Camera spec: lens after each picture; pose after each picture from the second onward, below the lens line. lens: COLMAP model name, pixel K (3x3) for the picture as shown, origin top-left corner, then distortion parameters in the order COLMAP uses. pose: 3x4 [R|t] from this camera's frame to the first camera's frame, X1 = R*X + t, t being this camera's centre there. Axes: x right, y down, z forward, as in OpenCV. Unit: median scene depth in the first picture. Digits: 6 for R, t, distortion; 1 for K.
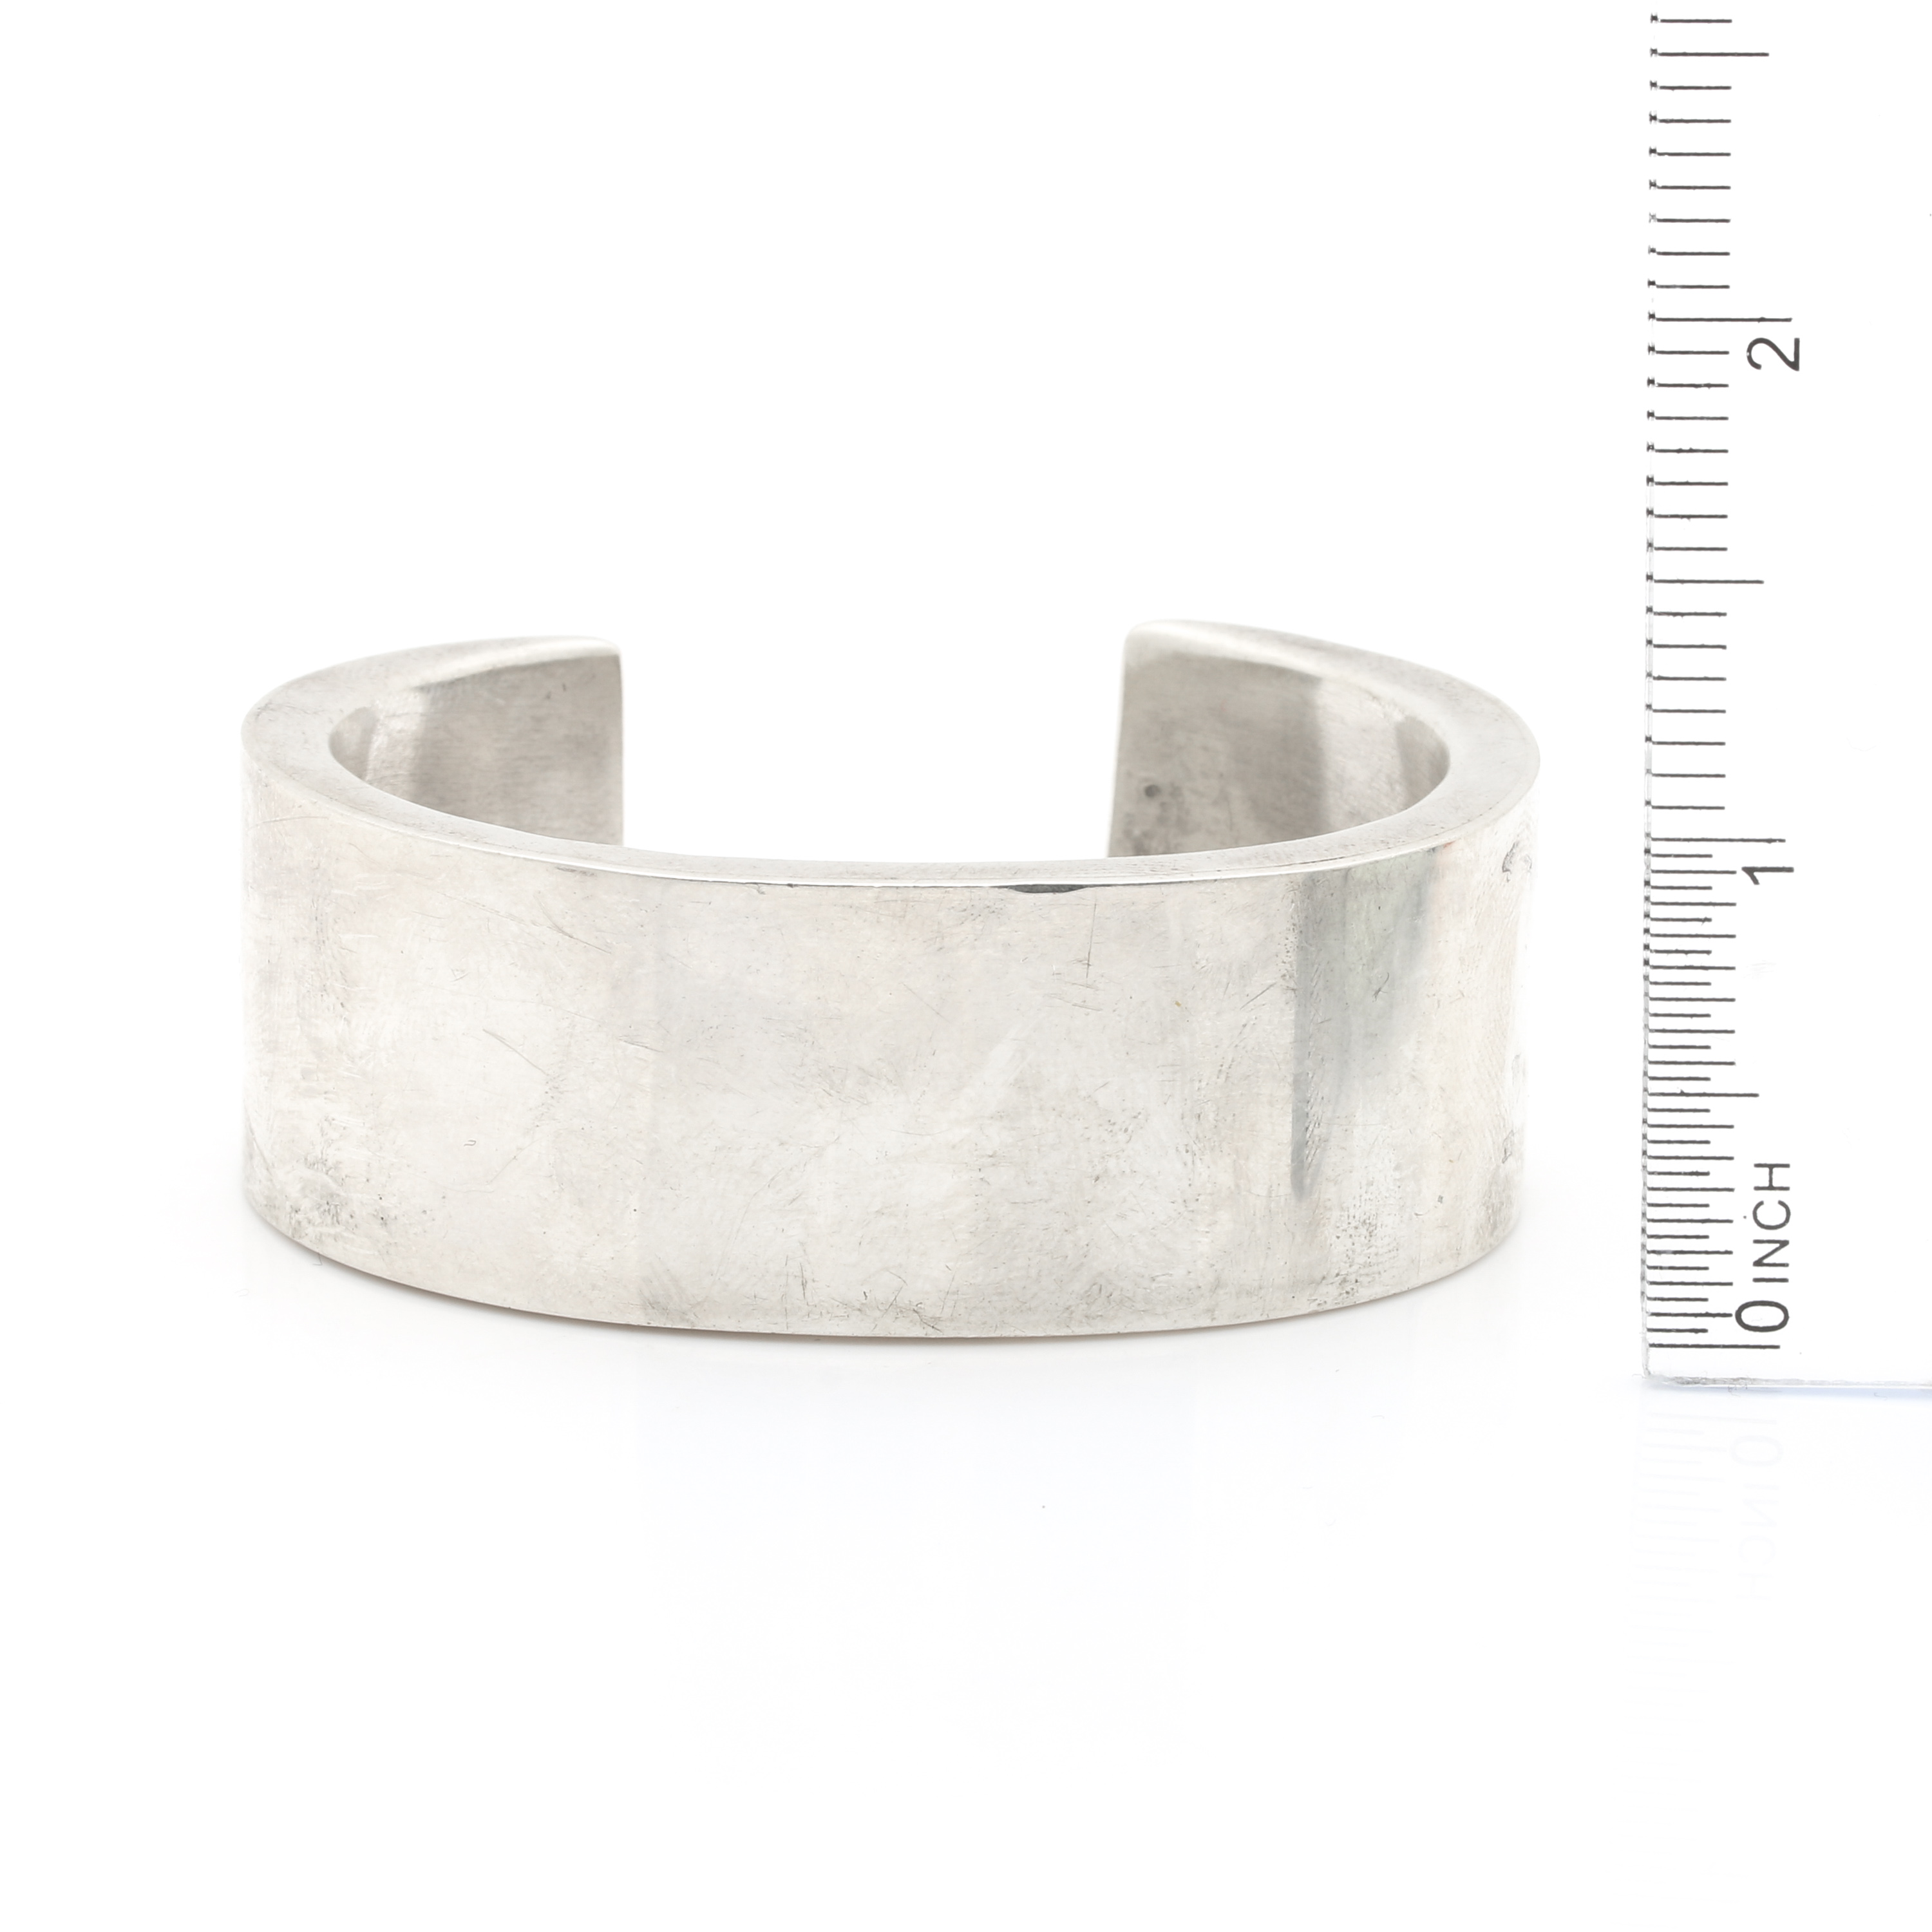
lens RADIAL K [[9053.2, 0, 966.0], [0, 9053.2, 966.0], [0, 0, 1]] dist [-0.406063, -1.006579]
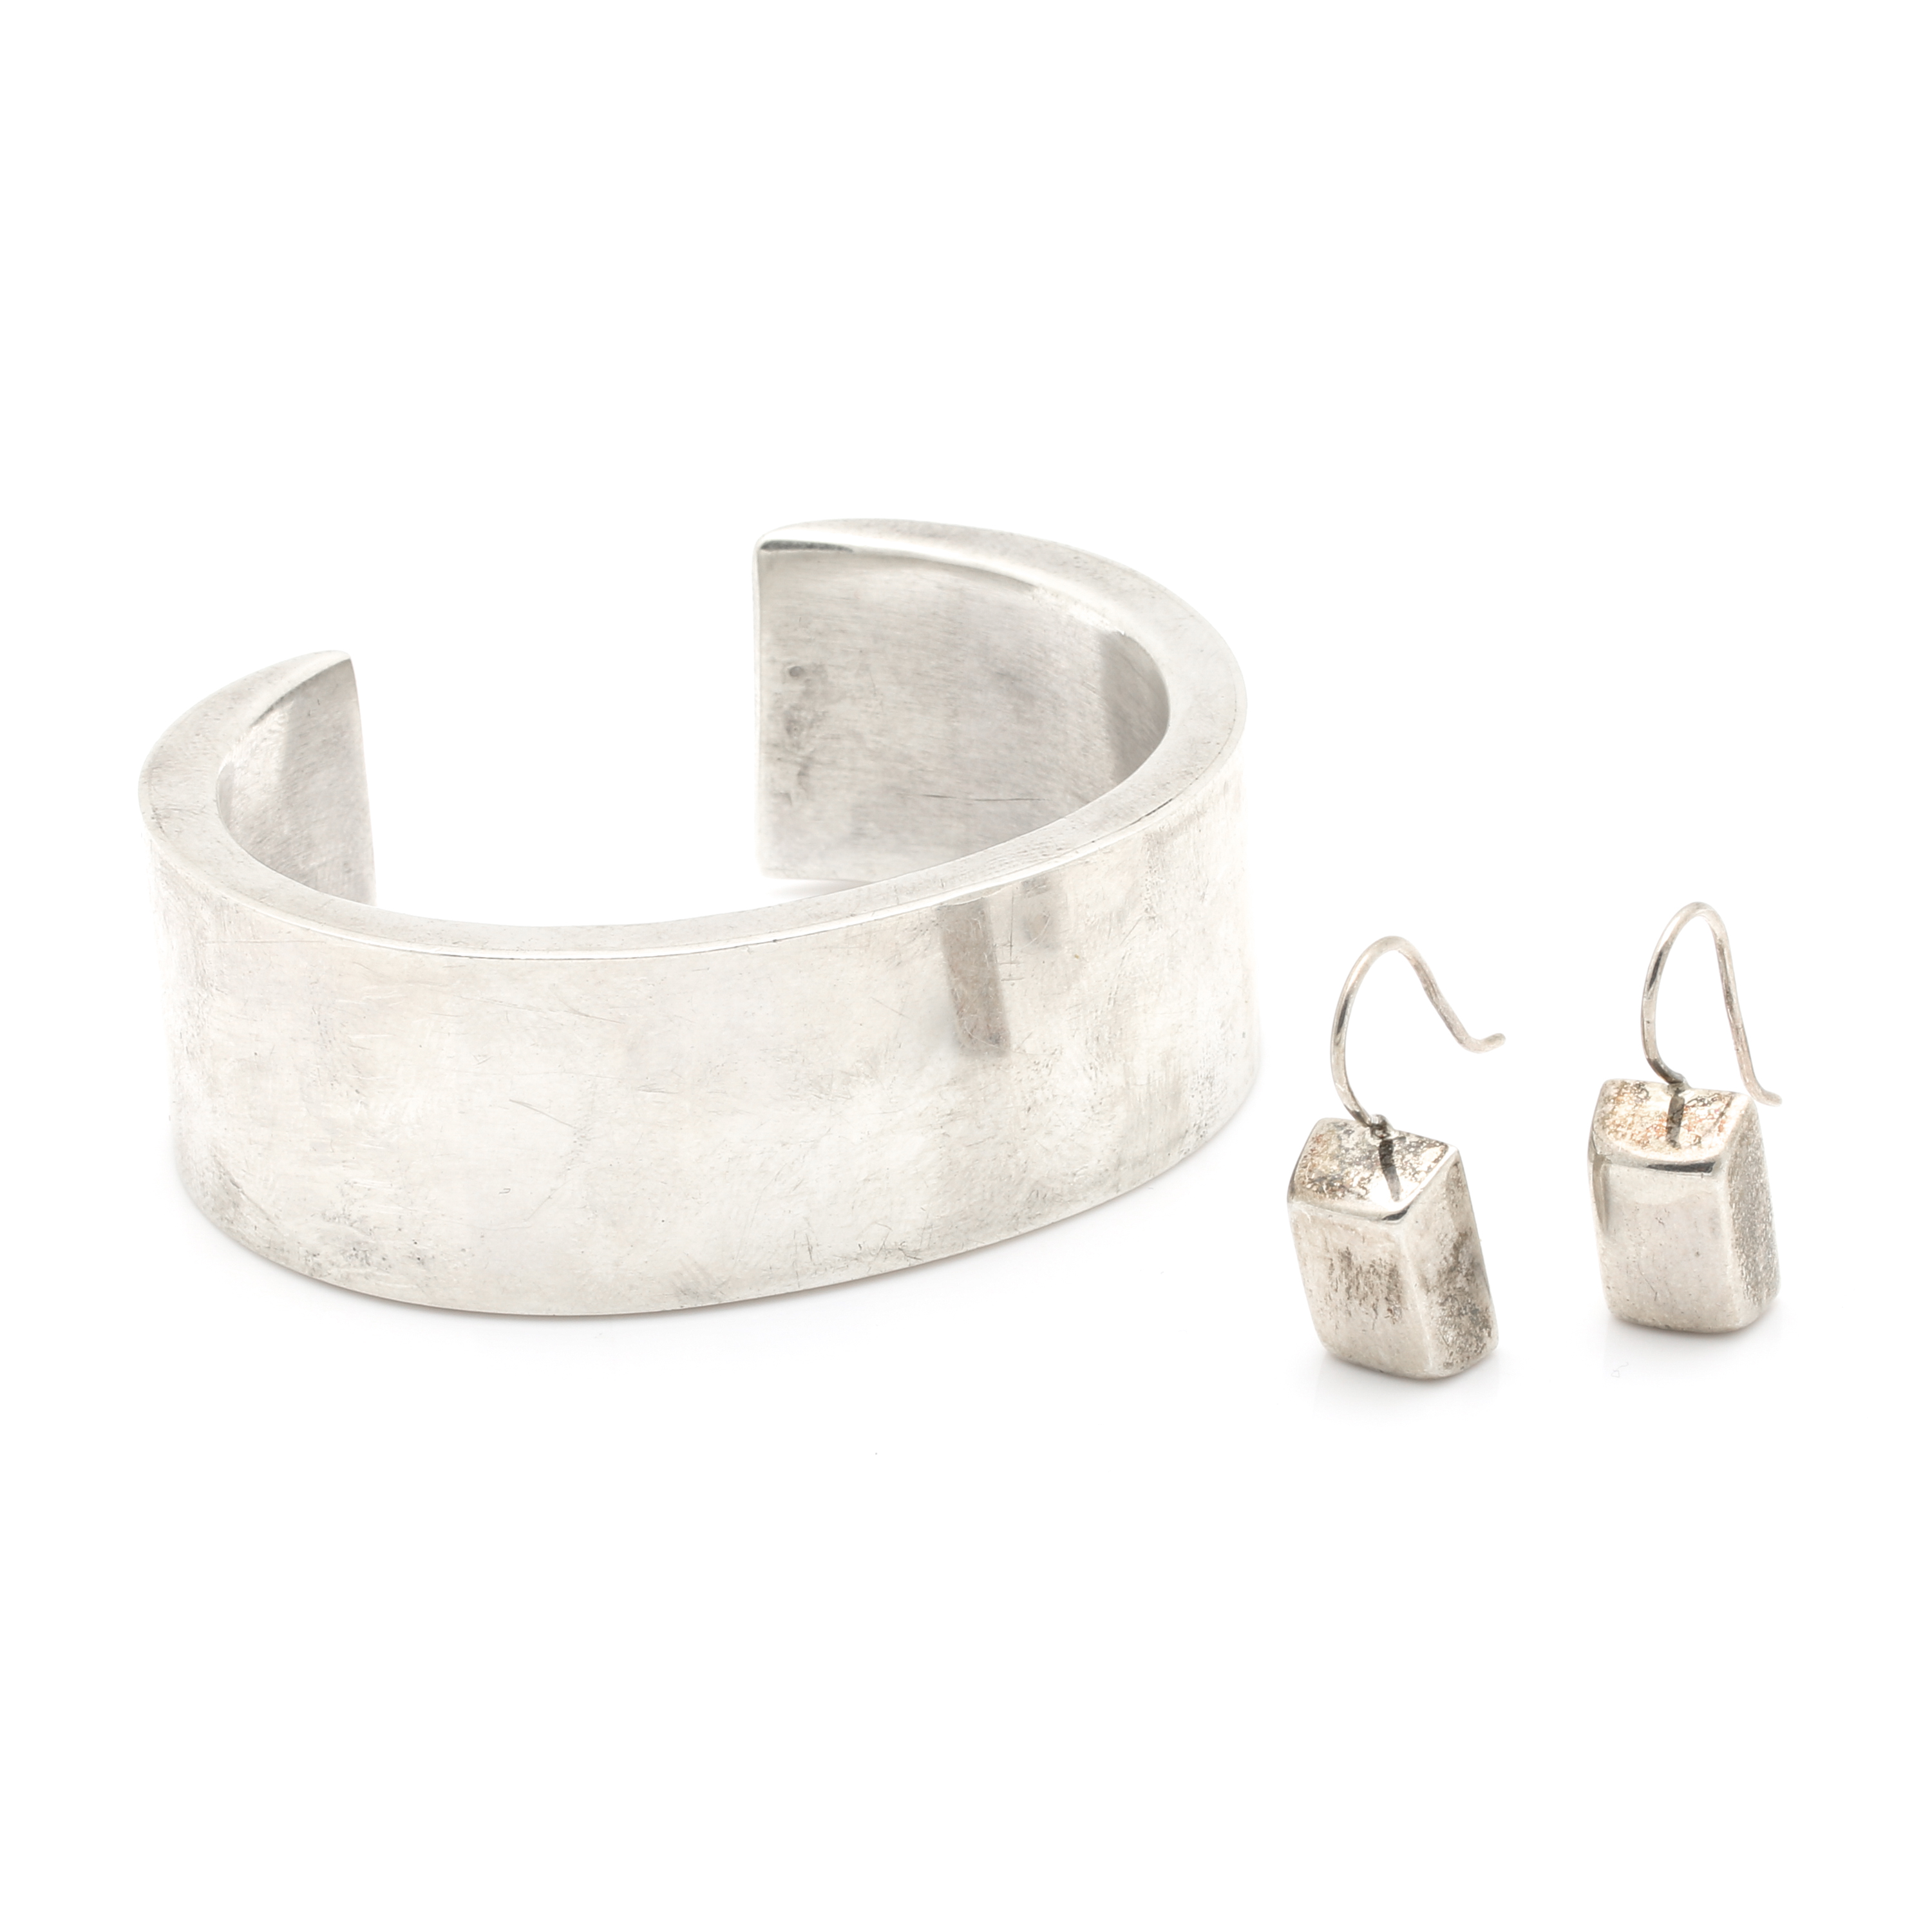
lens RADIAL K [[9053.2, 0, 966.0], [0, 9053.2, 966.0], [0, 0, 1]] dist [-0.406063, -1.006579]
pose [[0.941023, -0.215399, 0.260919, -0.298201], [0.167768, 0.966746, 0.193021, -0.224624], [-0.293819, -0.137864, 0.945867, -0.117939]]
